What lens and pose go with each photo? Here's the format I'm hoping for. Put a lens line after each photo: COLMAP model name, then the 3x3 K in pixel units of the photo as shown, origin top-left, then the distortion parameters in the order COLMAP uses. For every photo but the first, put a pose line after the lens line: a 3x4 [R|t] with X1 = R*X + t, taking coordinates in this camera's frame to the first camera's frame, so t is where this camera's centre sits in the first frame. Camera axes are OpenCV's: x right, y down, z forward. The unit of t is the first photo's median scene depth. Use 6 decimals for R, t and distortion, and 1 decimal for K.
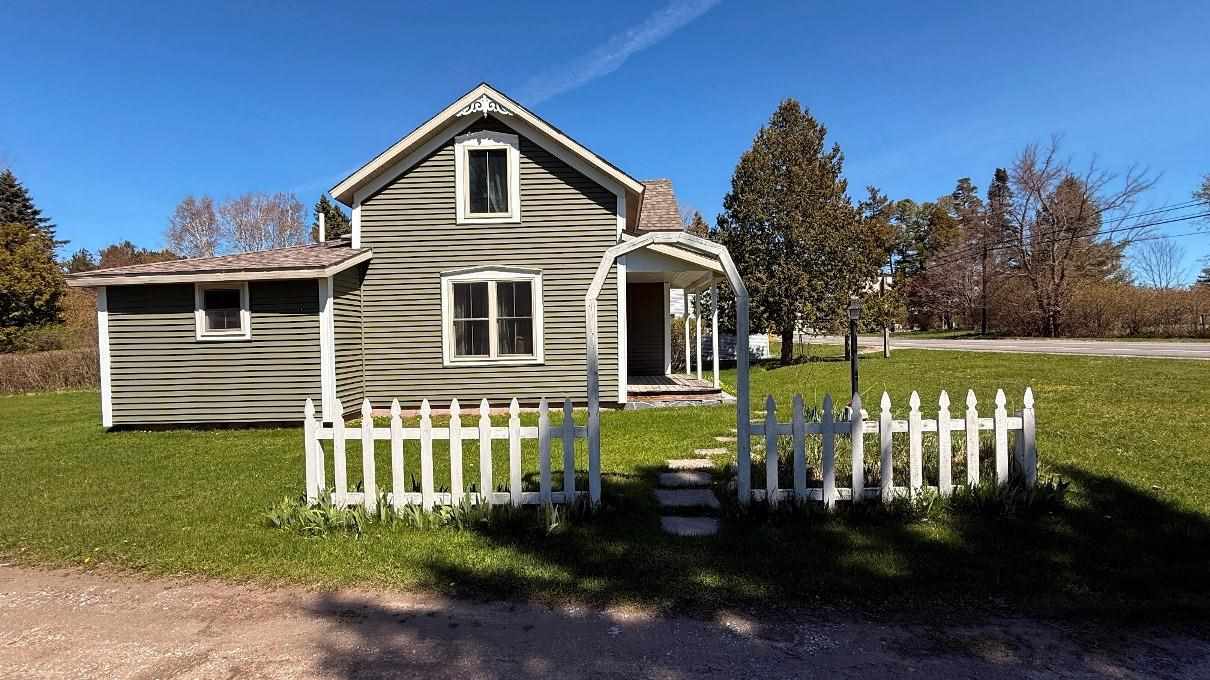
lens RADIAL K [[526.2, 0, 605.4], [0, 526.2, 338.1], [0, 0, 1]] dist [0.001397, 0.000051]
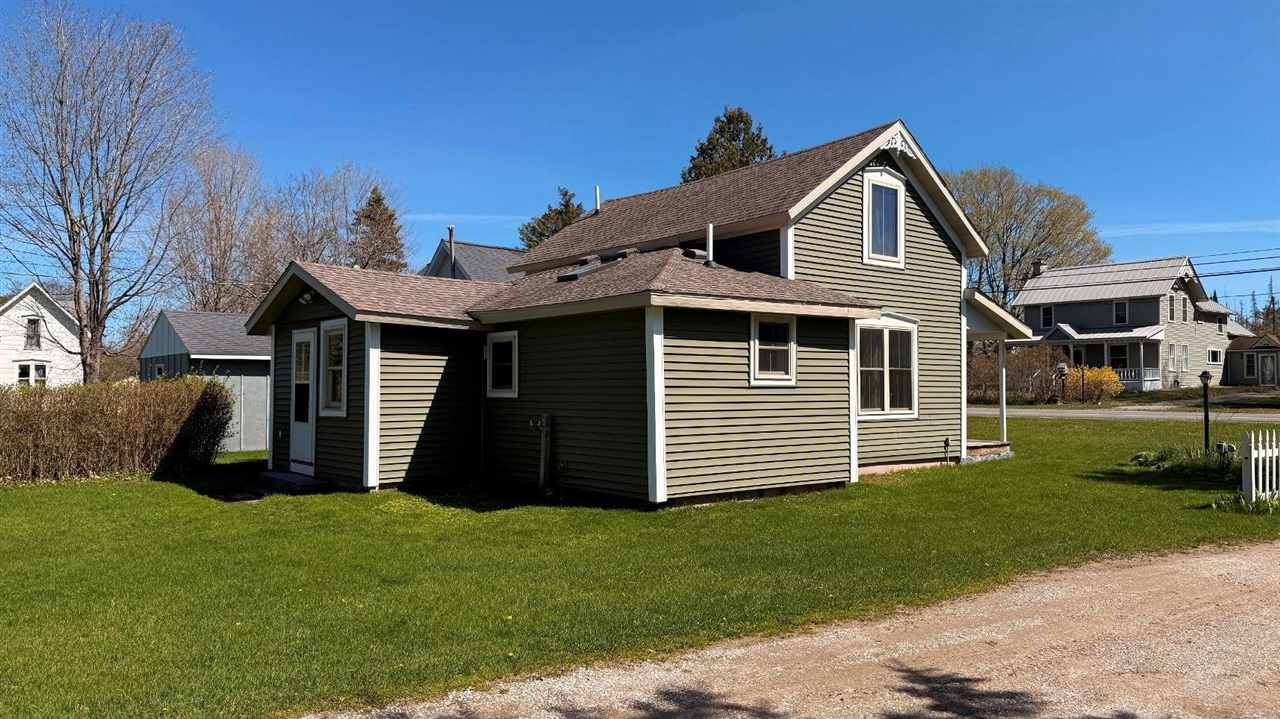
lens RADIAL K [[908.5, 0, 644.5], [0, 908.5, 365.1], [0, 0, 1]] dist [0.077984, -0.004672]
pose [[0.756852, 0.040672, 0.652320, -1.583711], [-0.014157, 0.998848, -0.045852, 0.035340], [-0.653433, 0.025468, 0.756555, 0.063735]]
